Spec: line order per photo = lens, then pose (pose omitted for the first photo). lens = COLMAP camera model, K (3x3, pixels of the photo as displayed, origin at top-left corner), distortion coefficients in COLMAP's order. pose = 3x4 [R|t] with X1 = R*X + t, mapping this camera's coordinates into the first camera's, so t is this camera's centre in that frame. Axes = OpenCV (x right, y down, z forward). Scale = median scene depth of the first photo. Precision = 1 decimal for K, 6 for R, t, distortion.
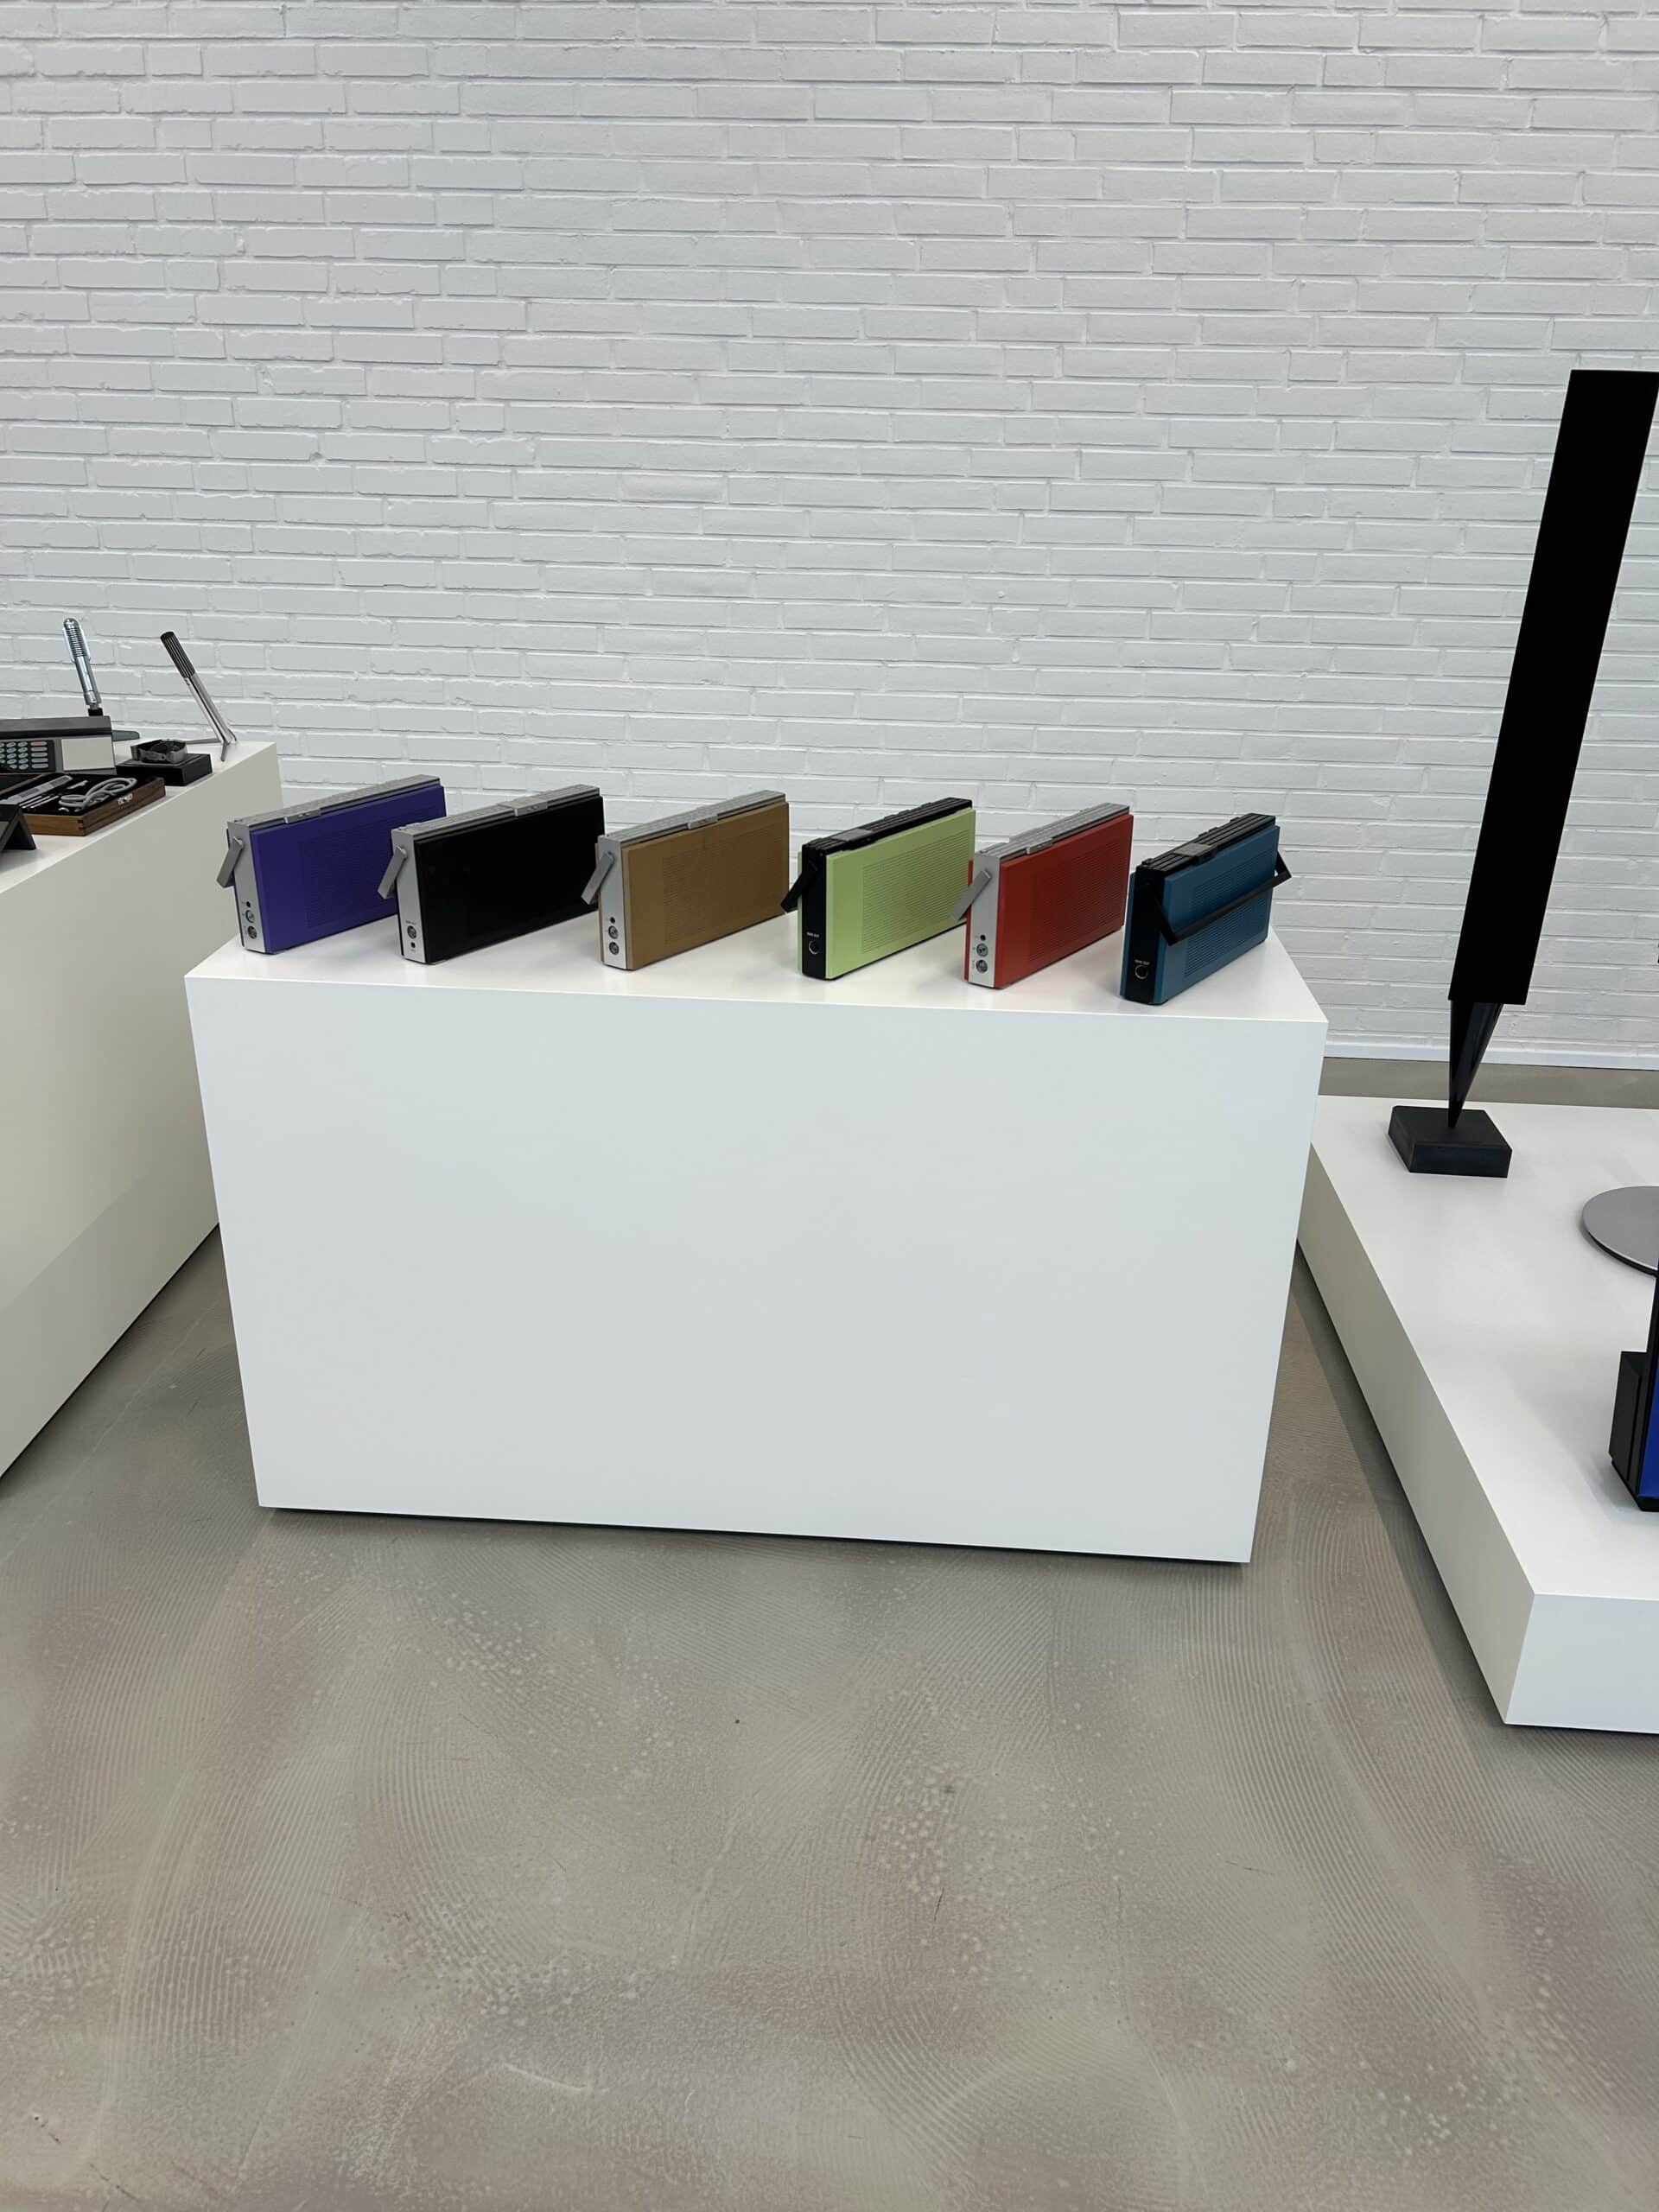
lens RADIAL K [[1667.7, 0, 822.4], [0, 1667.7, 1112.5], [0, 0, 1]] dist [0.042440, -0.044102]
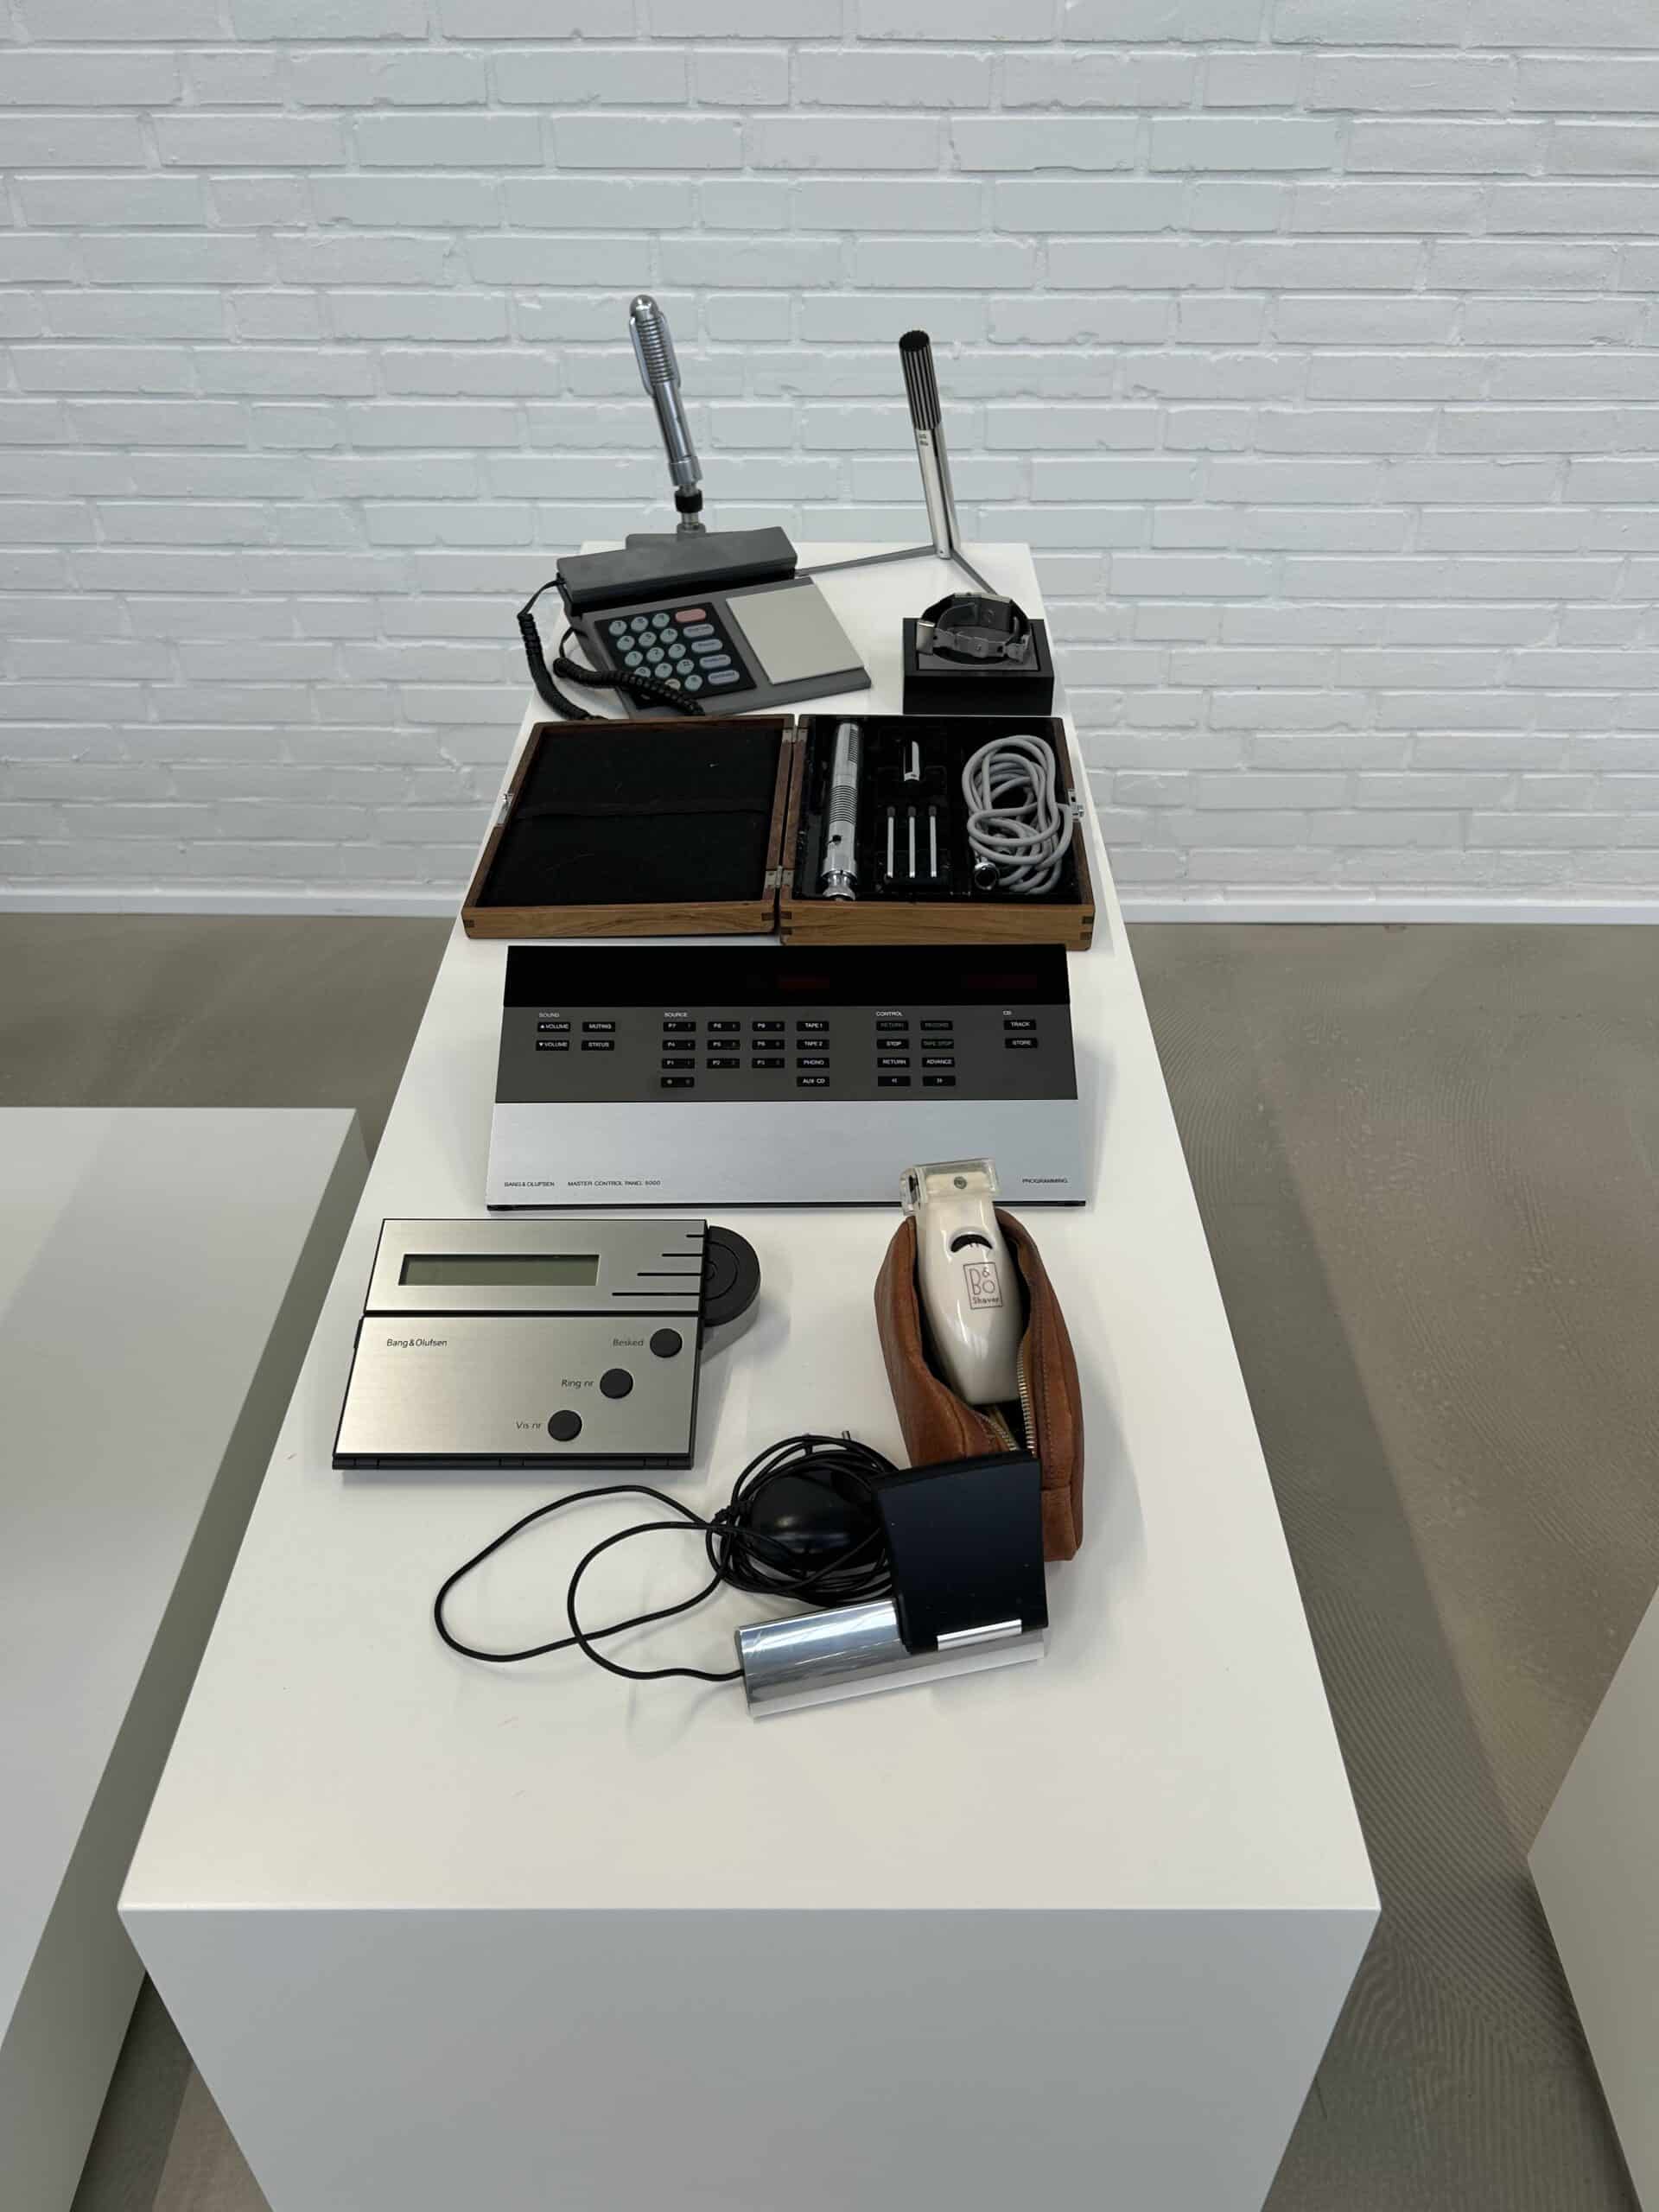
lens RADIAL K [[1667.7, 0, 846.8], [0, 1667.7, 1094.5], [0, 0, 1]] dist [0.042440, -0.044102]
pose [[0.997346, -0.052027, 0.050930, -0.369241], [0.038459, 0.970450, 0.238217, -0.162469], [-0.061819, -0.235626, 0.969876, 0.427516]]
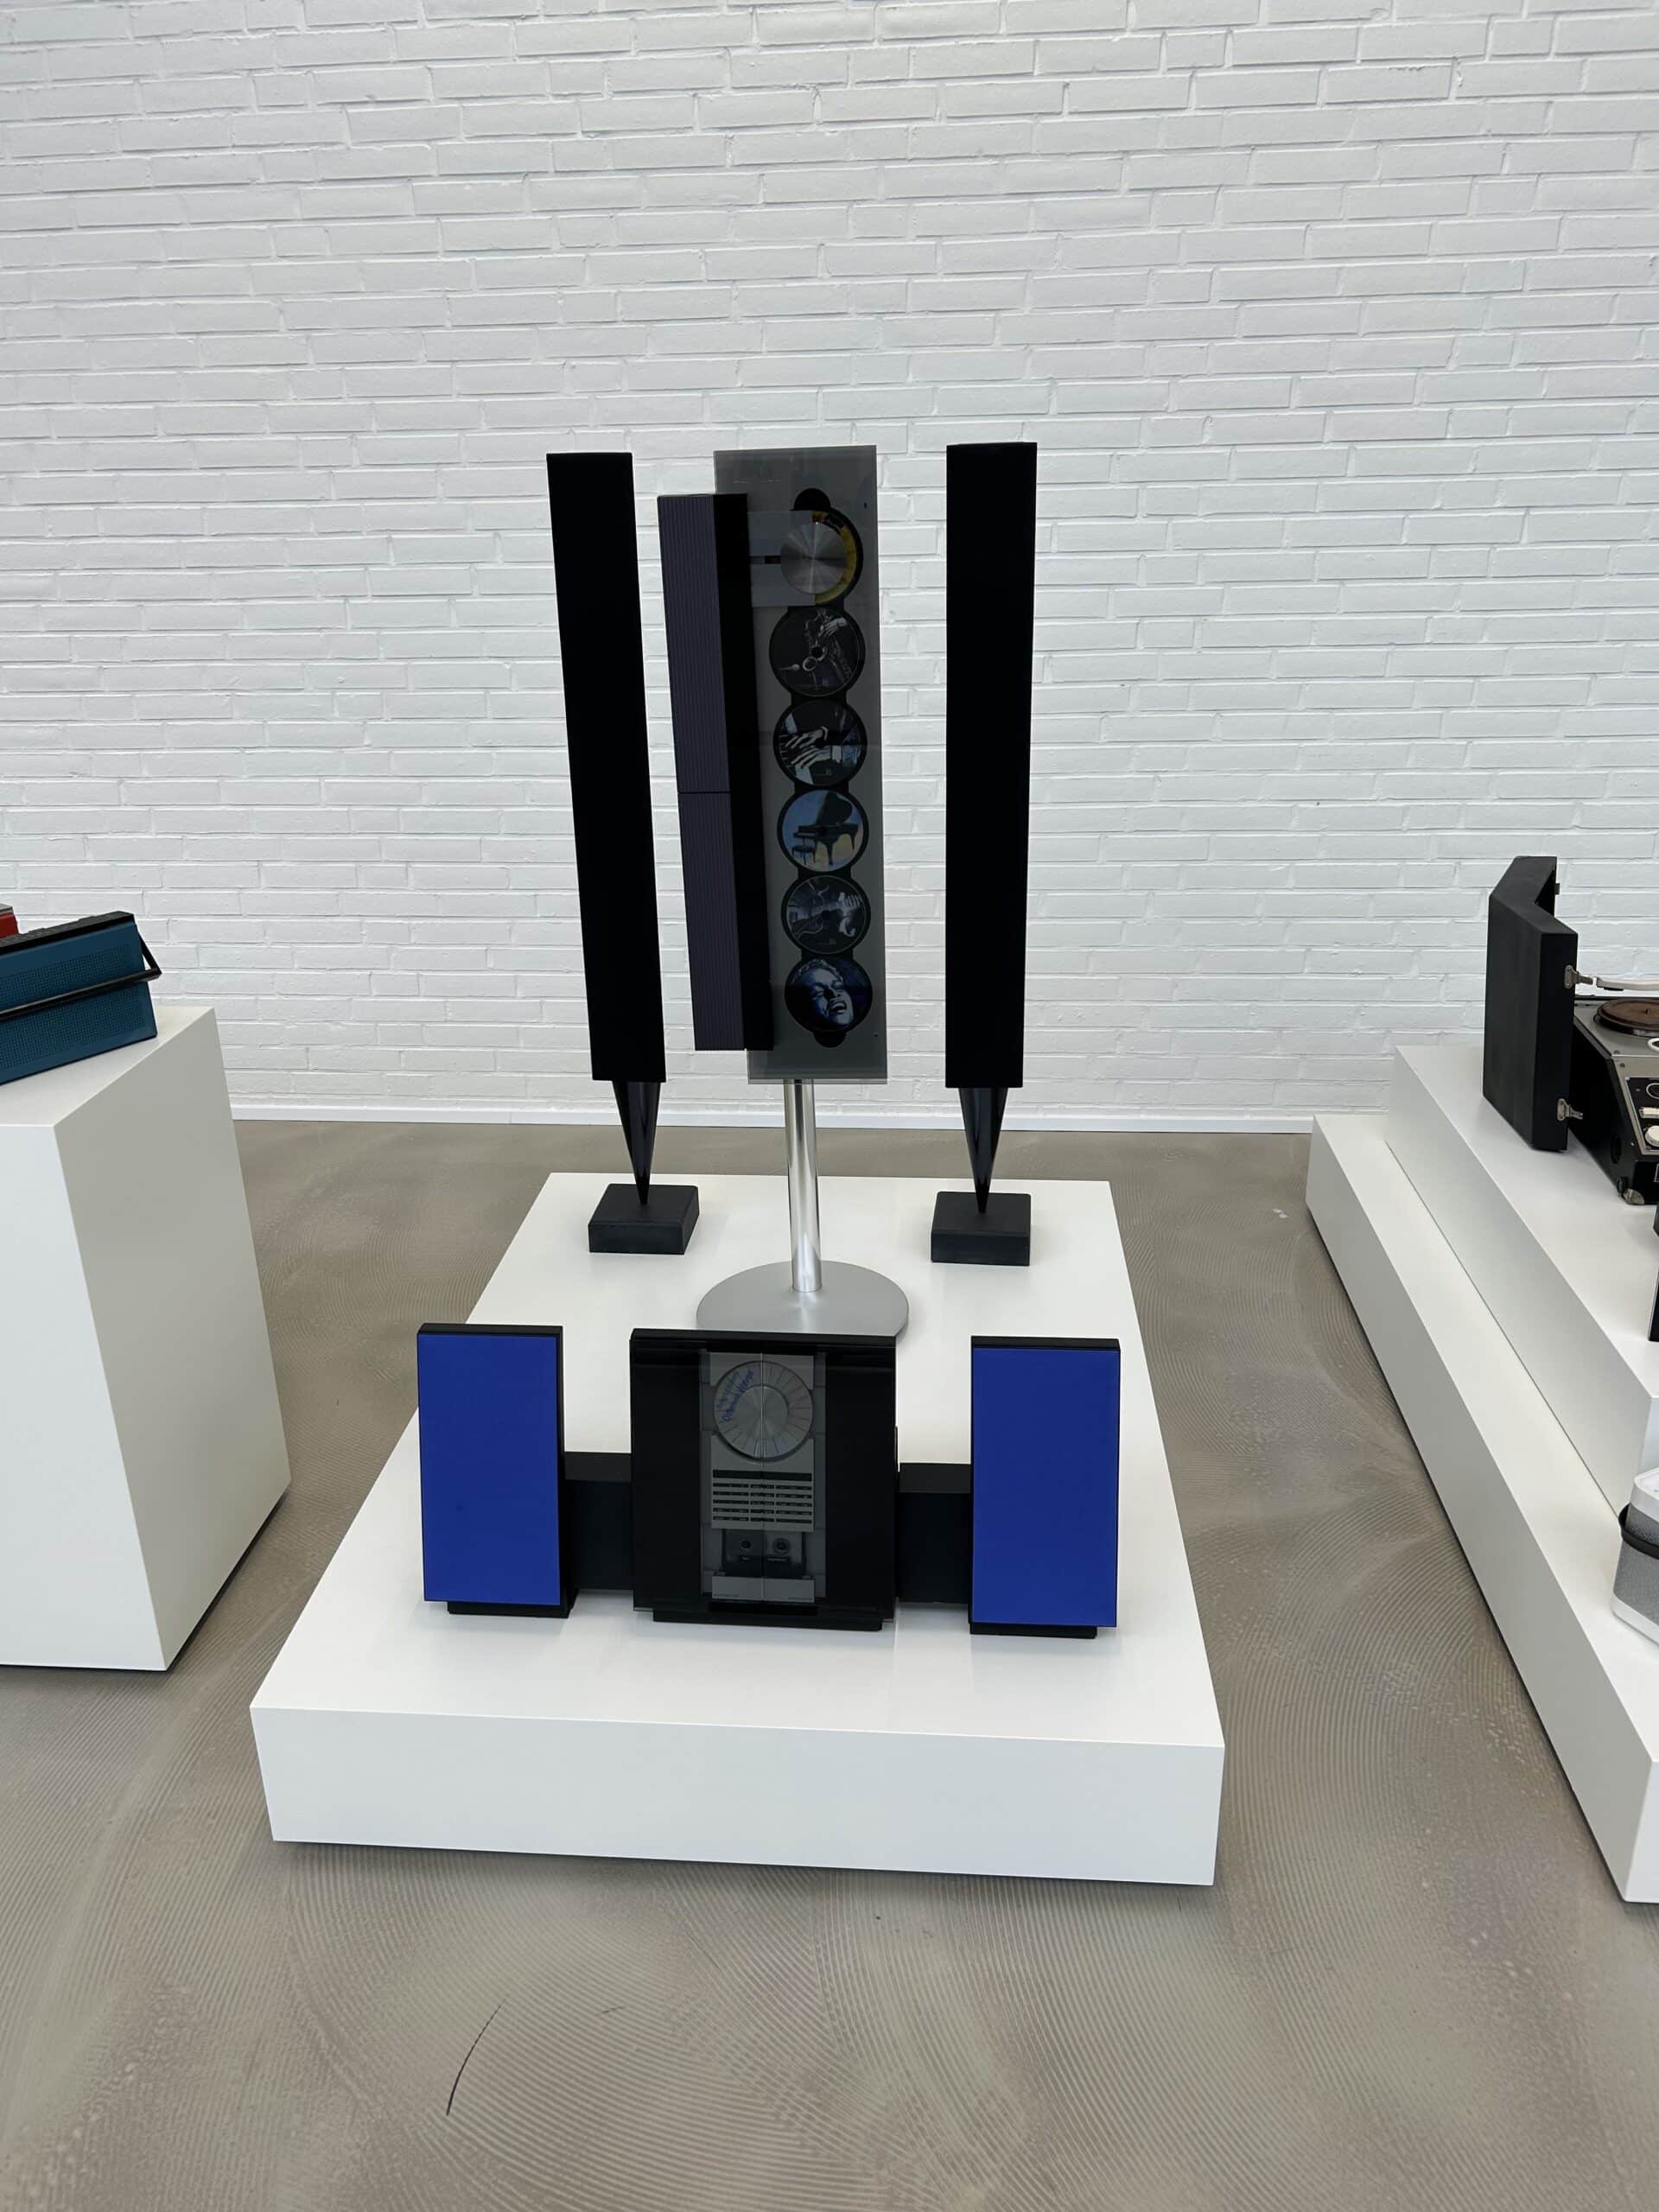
lens RADIAL K [[1667.7, 0, 814.7], [0, 1667.7, 1121.0], [0, 0, 1]] dist [0.042440, -0.044102]
pose [[0.998747, -0.028599, -0.041056, 0.422454], [0.027495, 0.999252, -0.027209, -0.009603], [0.041803, 0.026046, 0.998786, 0.014379]]
